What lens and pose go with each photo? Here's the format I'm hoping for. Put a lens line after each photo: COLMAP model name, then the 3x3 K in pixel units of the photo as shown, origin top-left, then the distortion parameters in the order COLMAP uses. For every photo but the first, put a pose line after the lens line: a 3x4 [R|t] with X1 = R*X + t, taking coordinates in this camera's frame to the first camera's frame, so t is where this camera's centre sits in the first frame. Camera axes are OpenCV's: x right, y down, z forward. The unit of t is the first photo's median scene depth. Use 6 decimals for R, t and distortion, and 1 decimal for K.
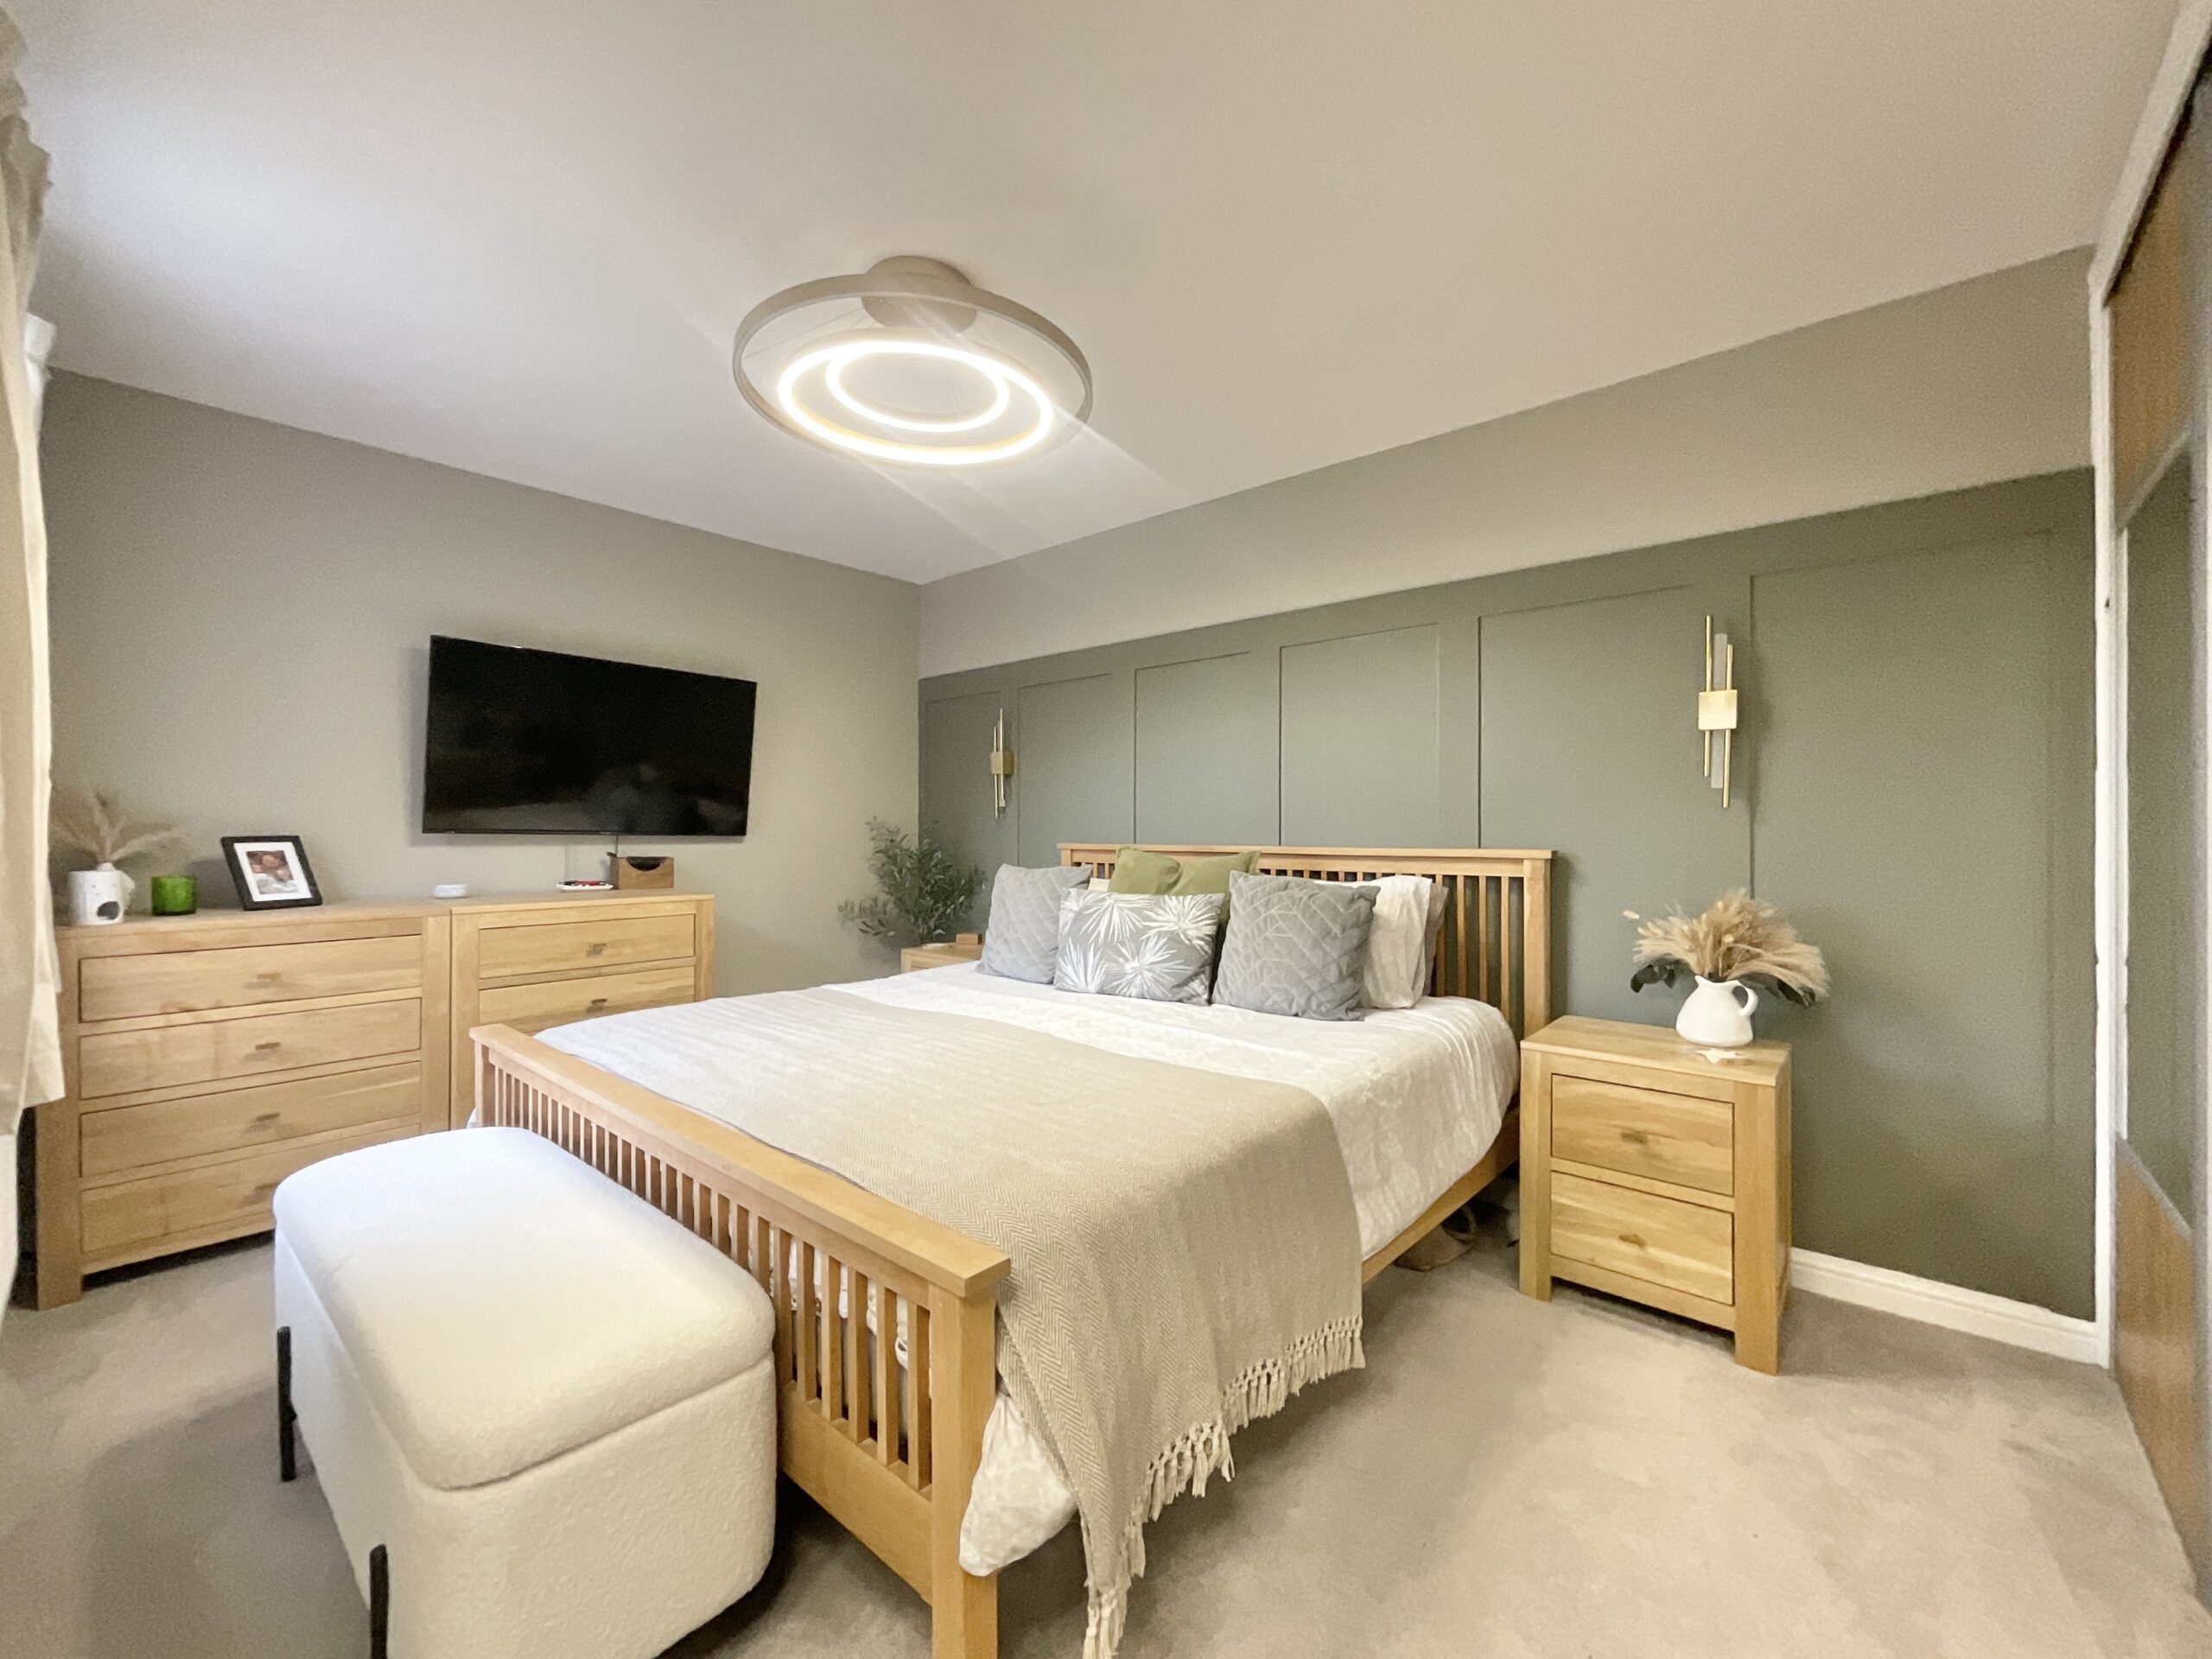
lens RADIAL K [[889.0, 0, 1107.0], [0, 889.0, 830.8], [0, 0, 1]] dist [0.021169, -0.009907]
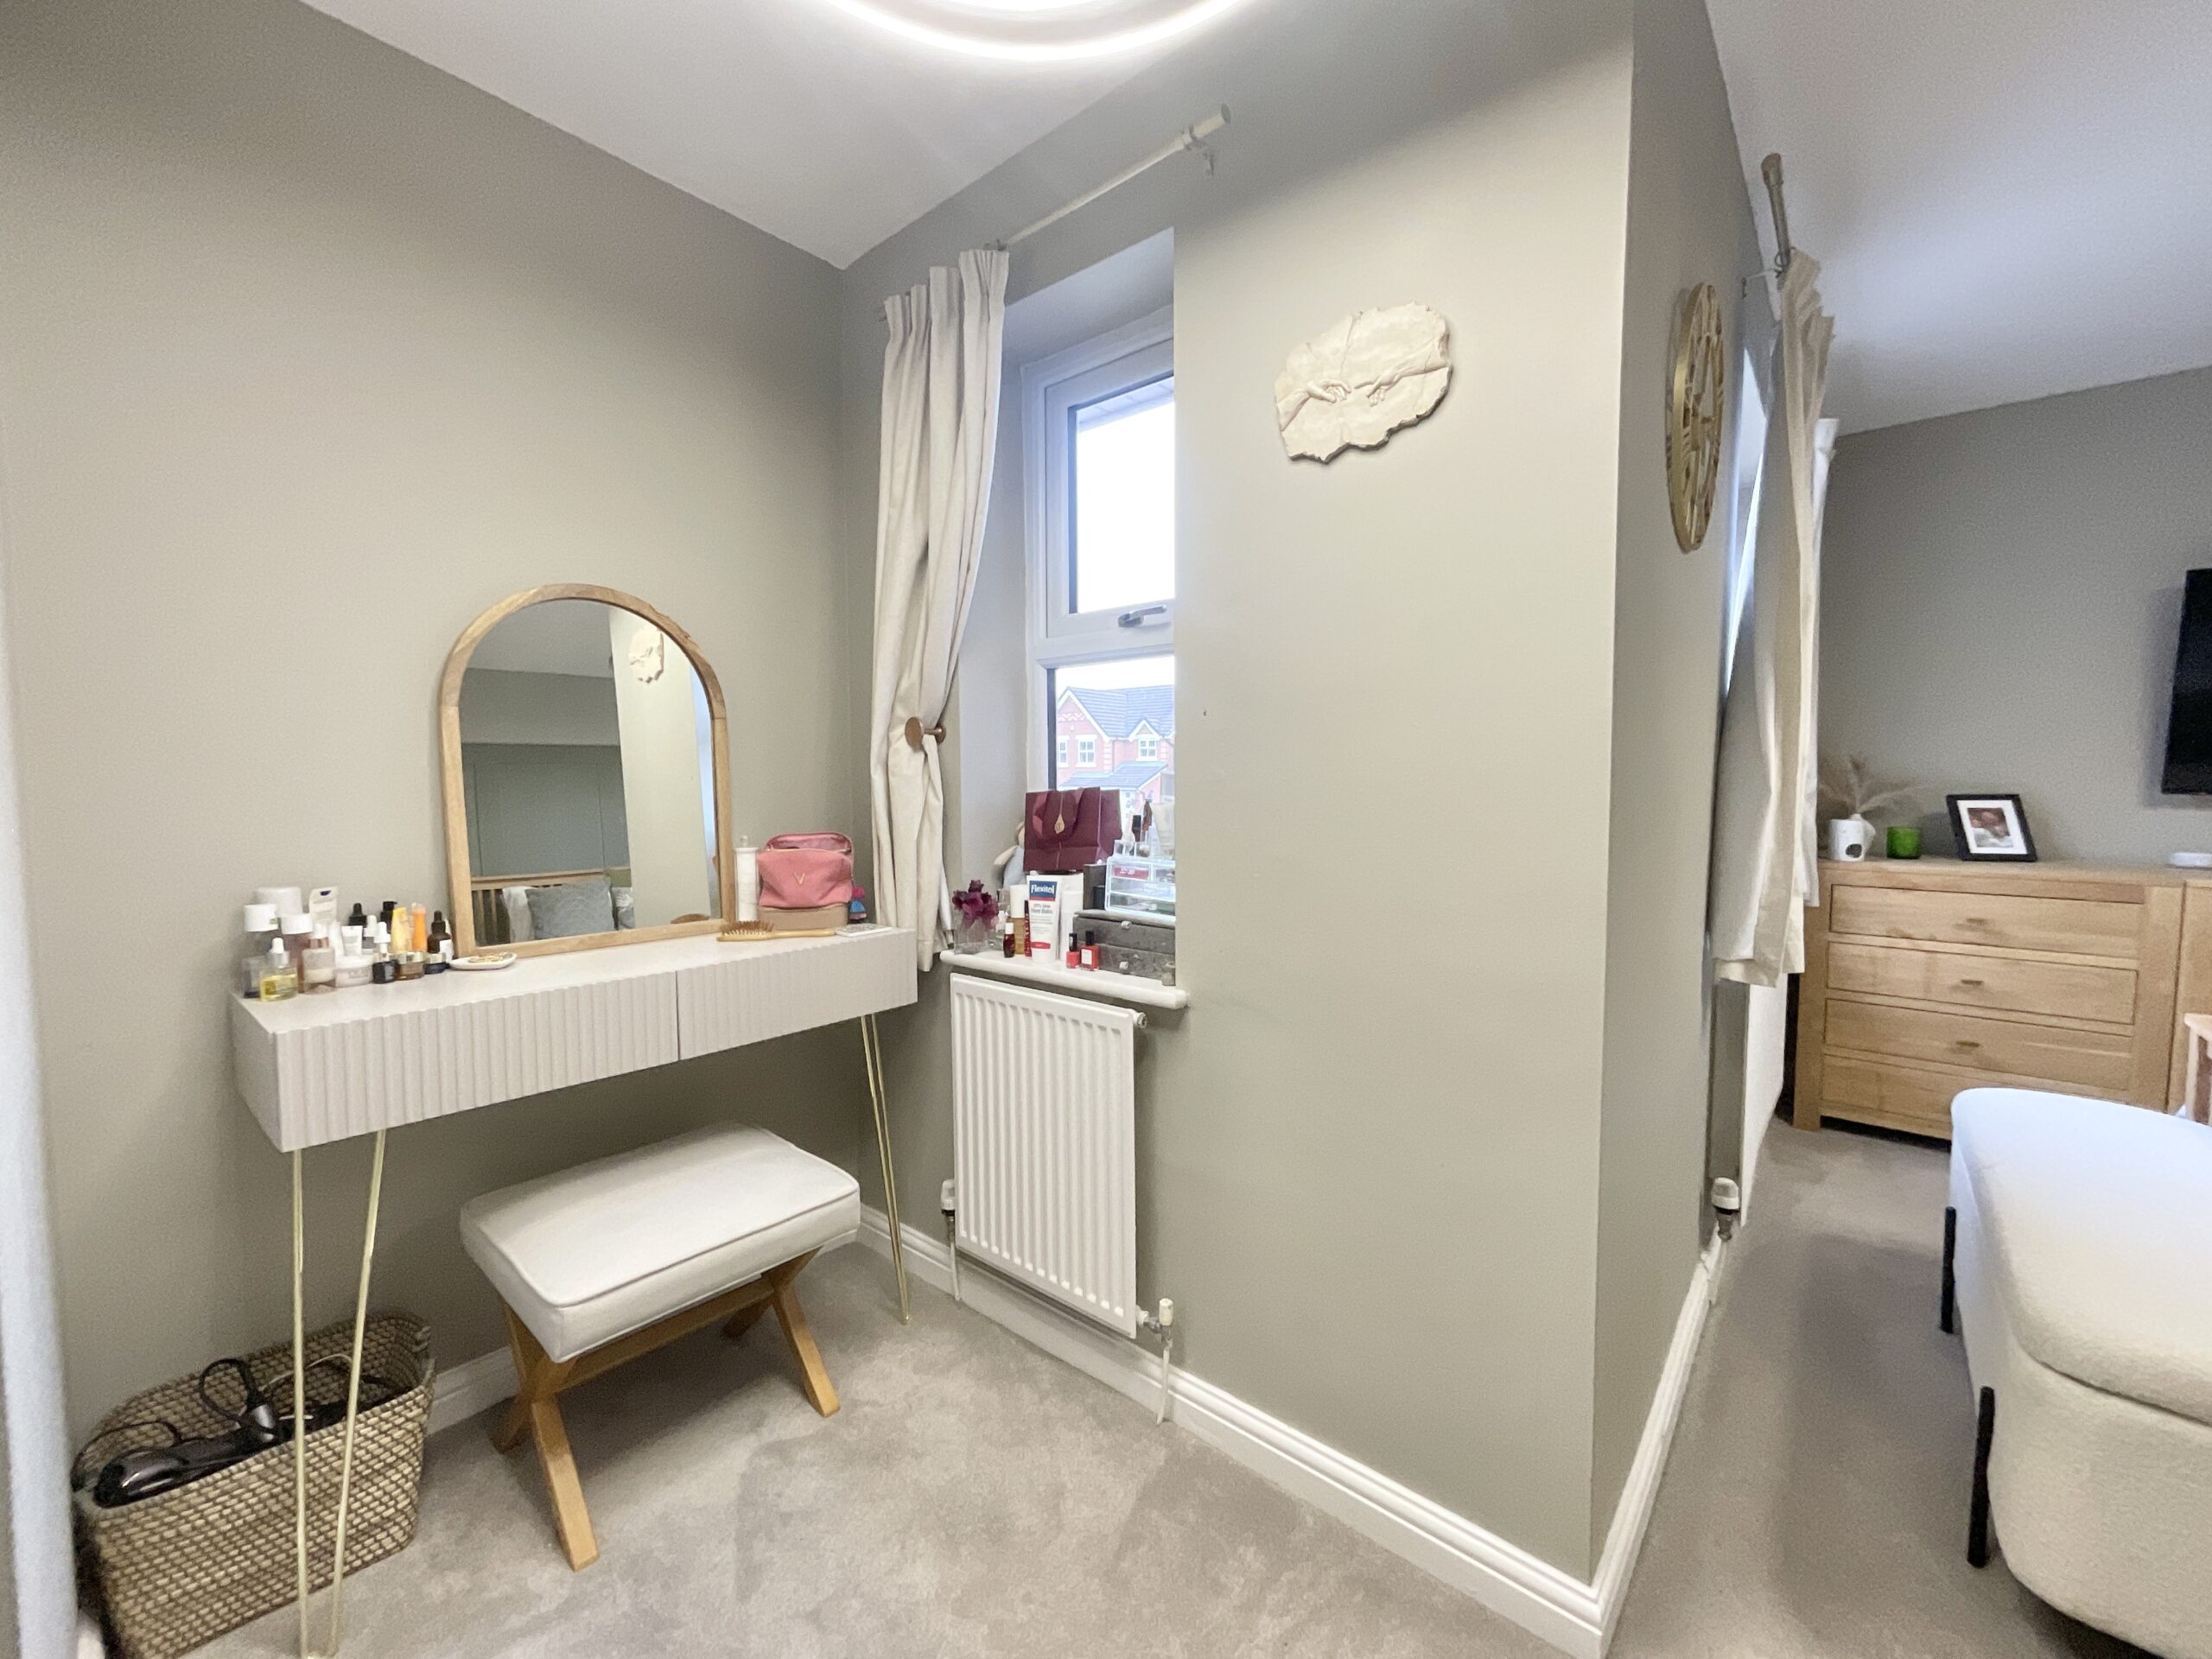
lens RADIAL K [[889.0, 0, 1107.0], [0, 889.0, 830.8], [0, 0, 1]] dist [0.021169, -0.009907]
pose [[0.020347, 0.060657, -0.997951, 0.154093], [-0.003443, 0.998156, 0.060599, -0.014058], [0.999787, 0.002203, 0.020518, -0.103372]]
